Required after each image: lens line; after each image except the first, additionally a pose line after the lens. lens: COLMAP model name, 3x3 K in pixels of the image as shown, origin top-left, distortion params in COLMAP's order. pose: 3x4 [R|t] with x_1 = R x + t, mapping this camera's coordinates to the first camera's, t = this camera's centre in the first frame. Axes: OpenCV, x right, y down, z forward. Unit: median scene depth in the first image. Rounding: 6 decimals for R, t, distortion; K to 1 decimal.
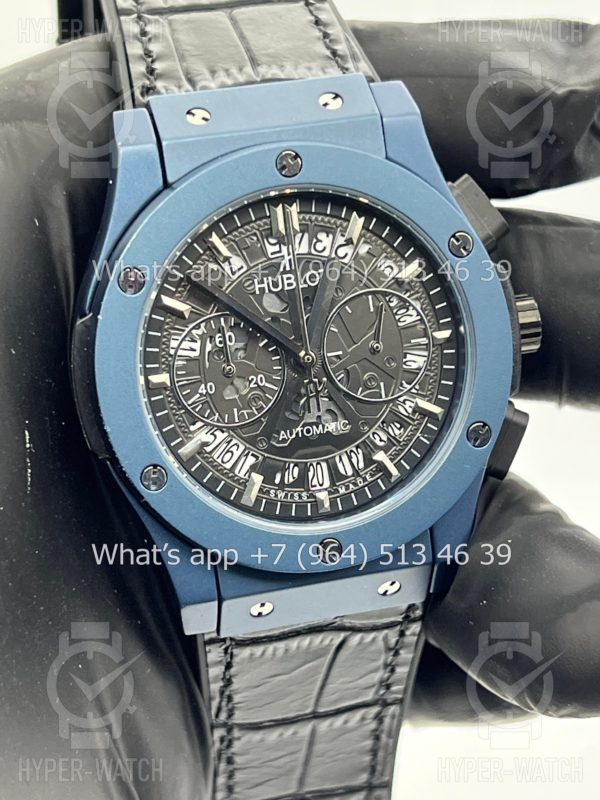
lens RADIAL K [[1915.4, 0, 294.6], [0, 1915.4, 403.6], [0, 0, 1]] dist [0.316258, 0.000000]
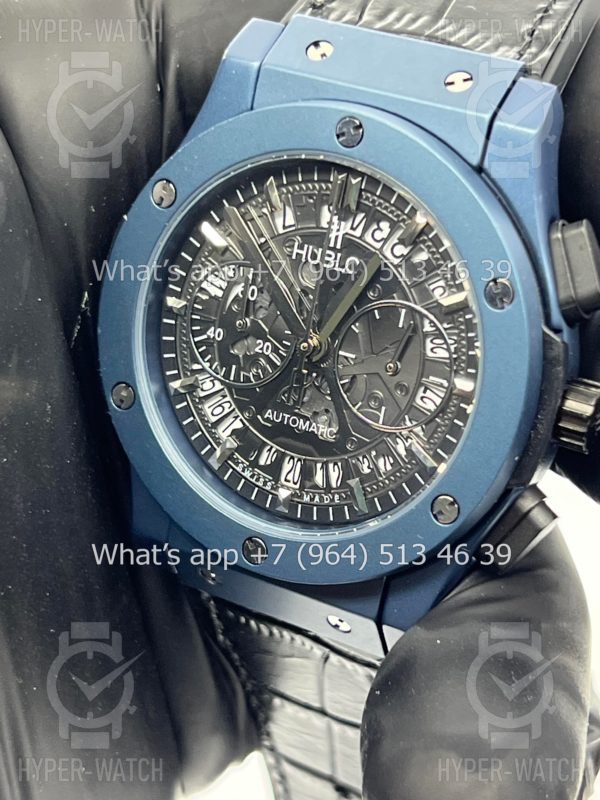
lens RADIAL K [[1915.4, 0, 297.8], [0, 1915.4, 402.7], [0, 0, 1]] dist [0.316258, 0.000000]
pose [[0.719374, 0.408958, -0.561475, 0.508783], [-0.350138, 0.911602, 0.215373, -0.187818], [0.599920, 0.041660, 0.798975, 0.281194]]
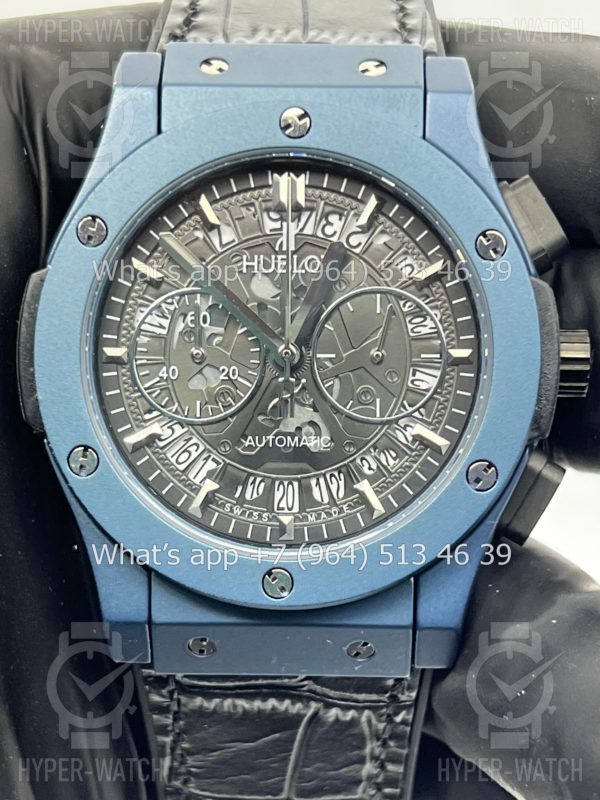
lens RADIAL K [[1915.4, 0, 281.4], [0, 1915.4, 424.7], [0, 0, 1]] dist [0.316258, 0.000000]
pose [[0.959468, 0.135725, -0.246981, 0.214911], [-0.161761, 0.982873, -0.088283, 0.081595], [0.230768, 0.124657, 0.964990, 0.182287]]
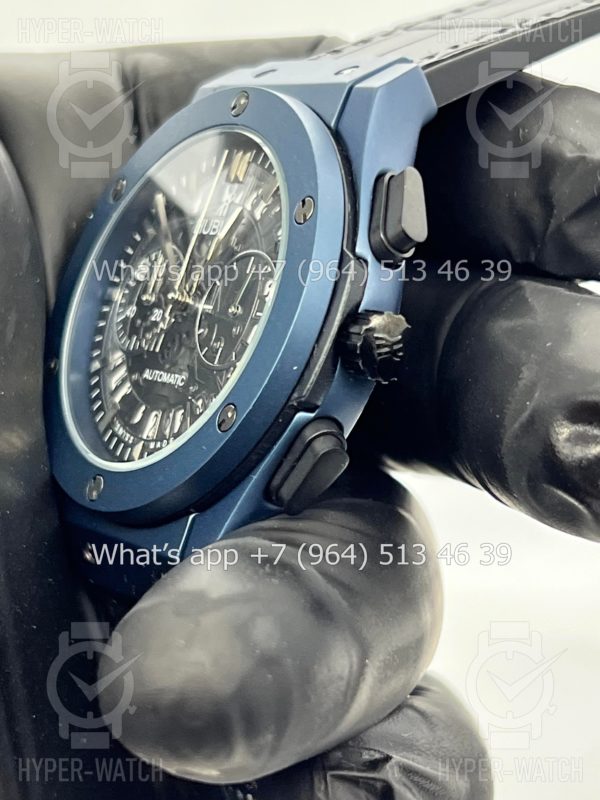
lens RADIAL K [[1915.4, 0, 302.8], [0, 1915.4, 397.3], [0, 0, 1]] dist [0.316258, 0.000000]
pose [[0.351077, 0.167293, -0.921281, 0.897178], [-0.465123, 0.885092, -0.016526, 0.006578], [0.812653, 0.434311, 0.388547, 0.694314]]
